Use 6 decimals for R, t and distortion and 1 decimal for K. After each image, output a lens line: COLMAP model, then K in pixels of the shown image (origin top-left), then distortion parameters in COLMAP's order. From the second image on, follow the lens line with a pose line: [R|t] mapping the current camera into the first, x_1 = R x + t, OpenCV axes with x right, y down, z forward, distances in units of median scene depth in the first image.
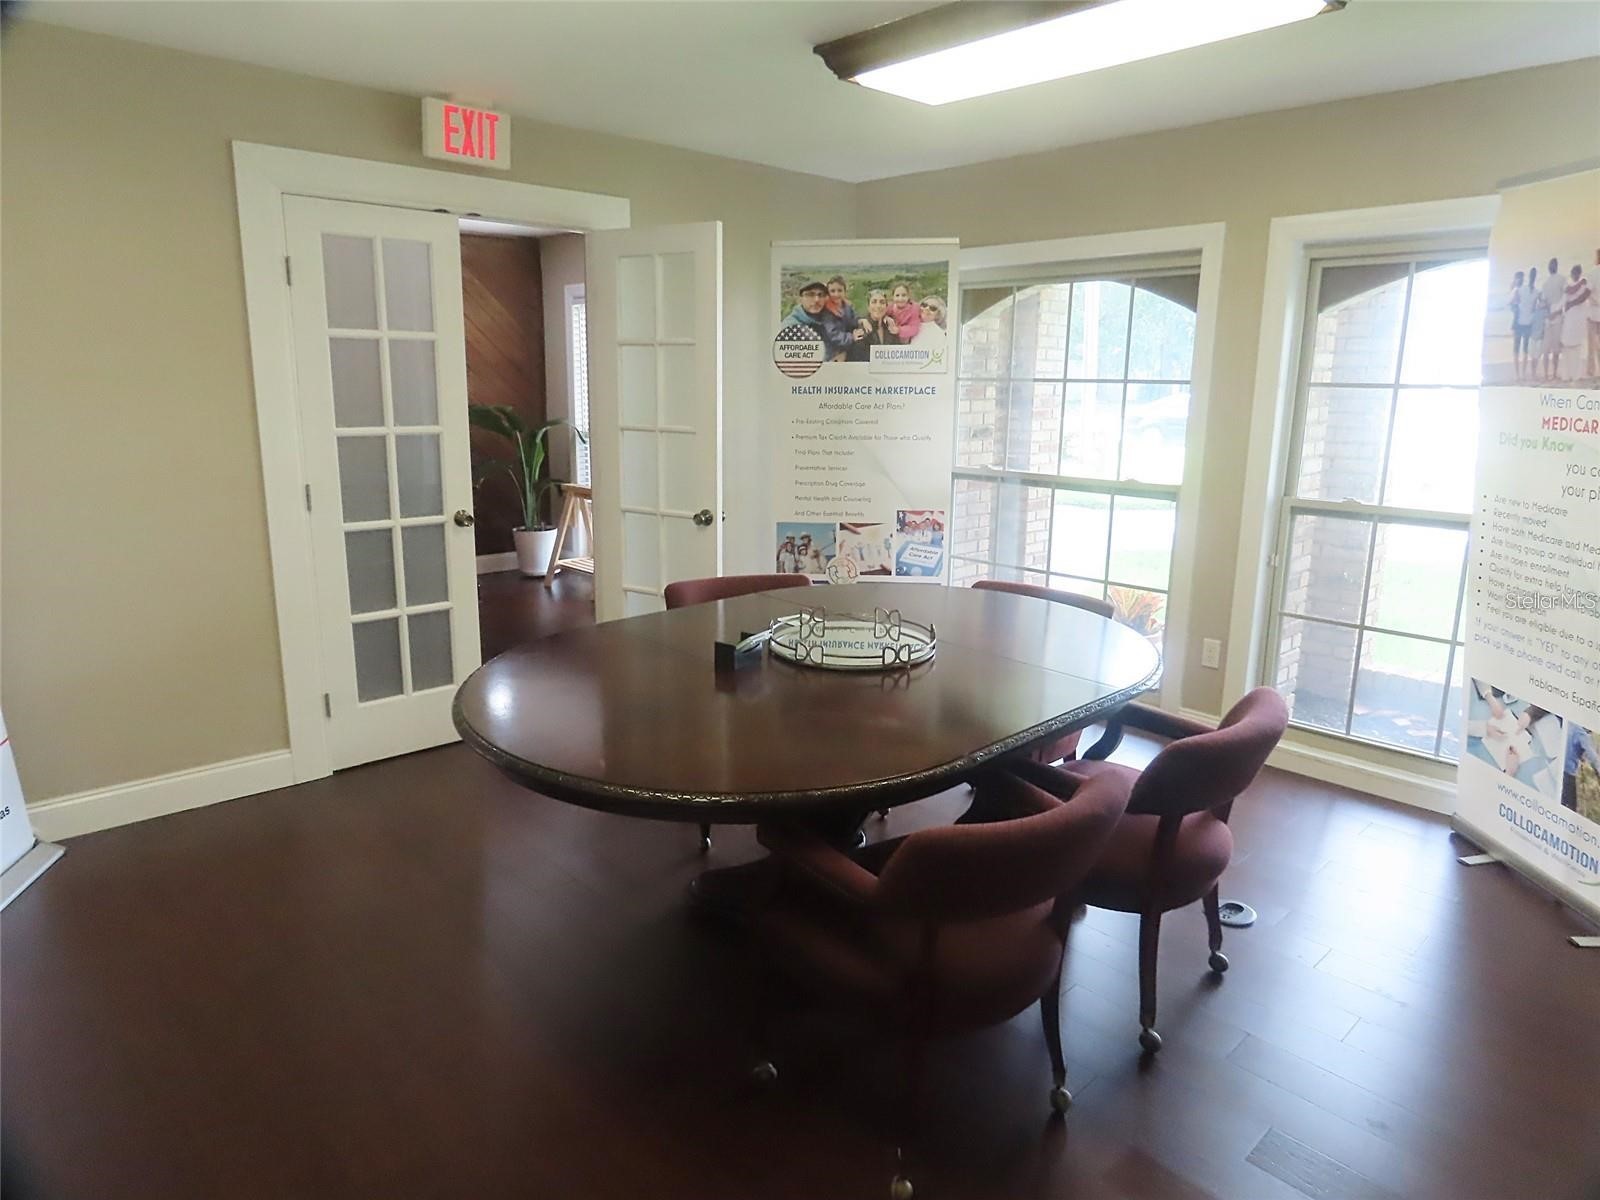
lens RADIAL K [[1008.0, 0, 794.8], [0, 1008.0, 593.5], [0, 0, 1]] dist [0.006291, -0.001009]
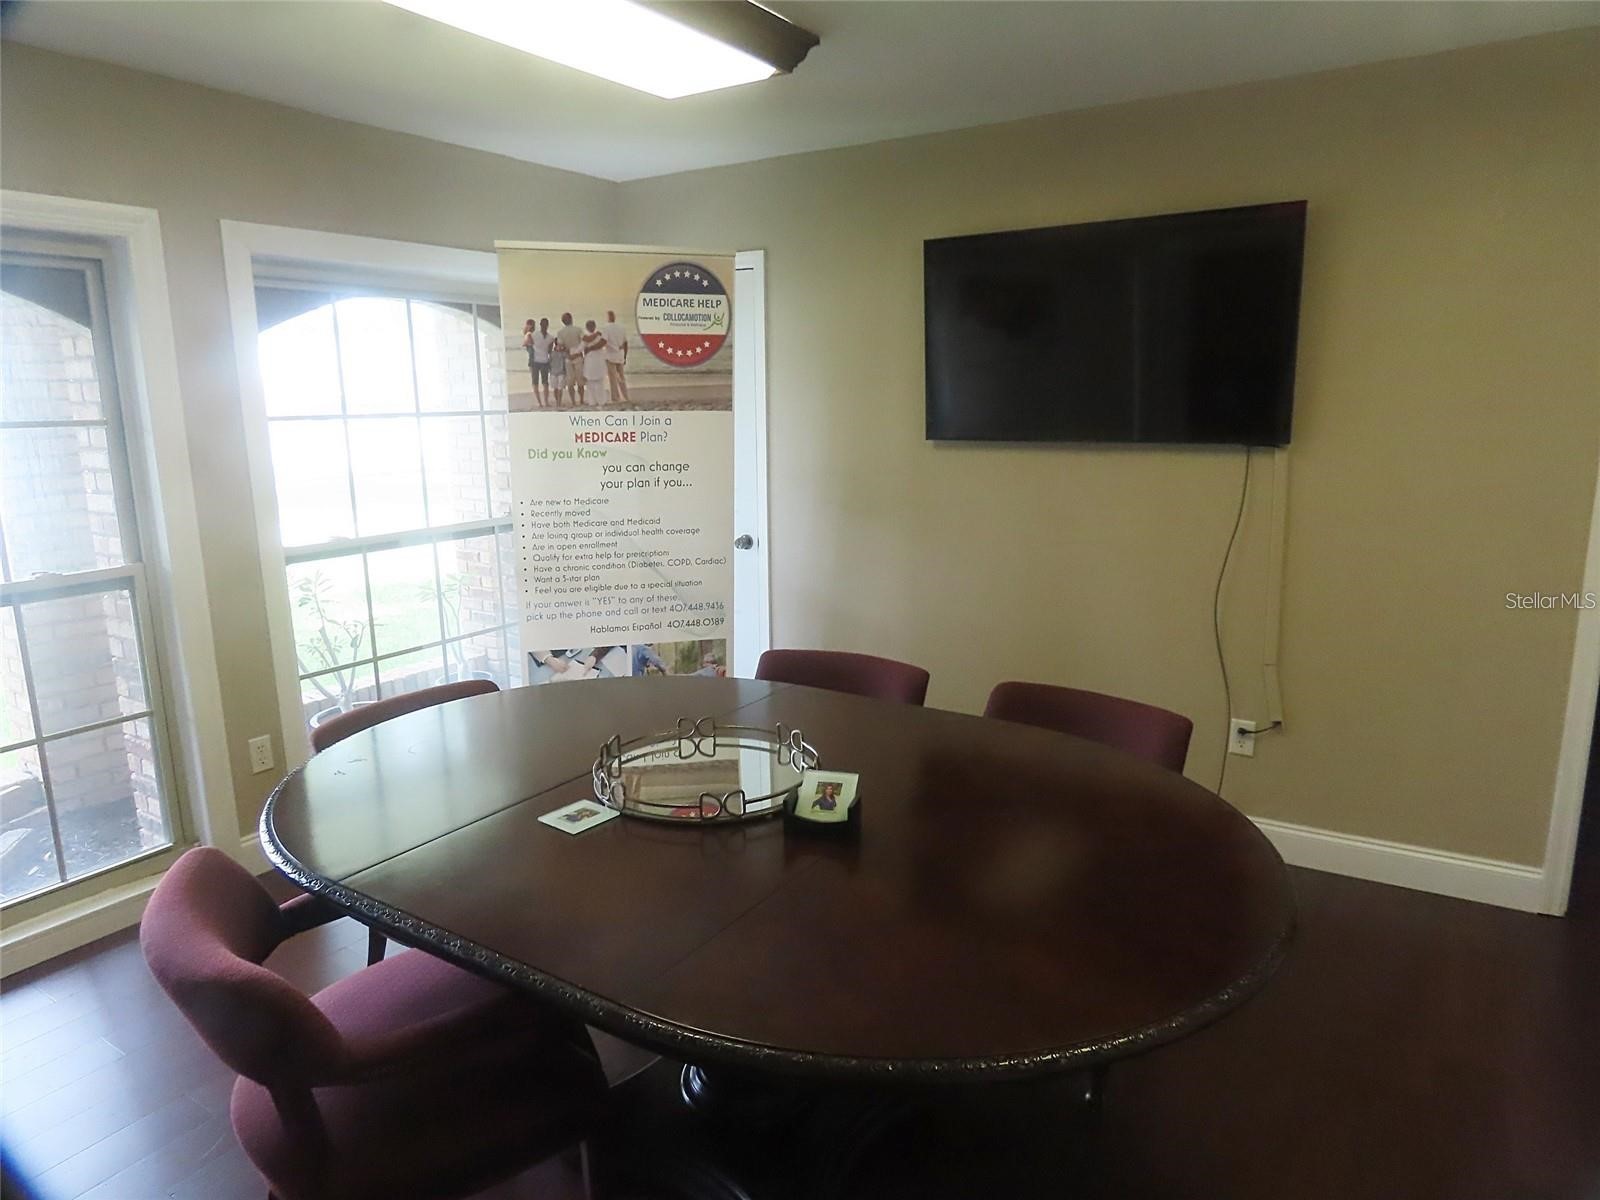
lens RADIAL K [[1008.0, 0, 797.0], [0, 1008.0, 603.1], [0, 0, 1]] dist [0.006291, -0.001009]
pose [[-0.218670, -0.196337, 0.955843, -0.617747], [0.226866, 0.942478, 0.245493, -0.222586], [-0.949060, 0.270530, -0.161550, 0.994906]]
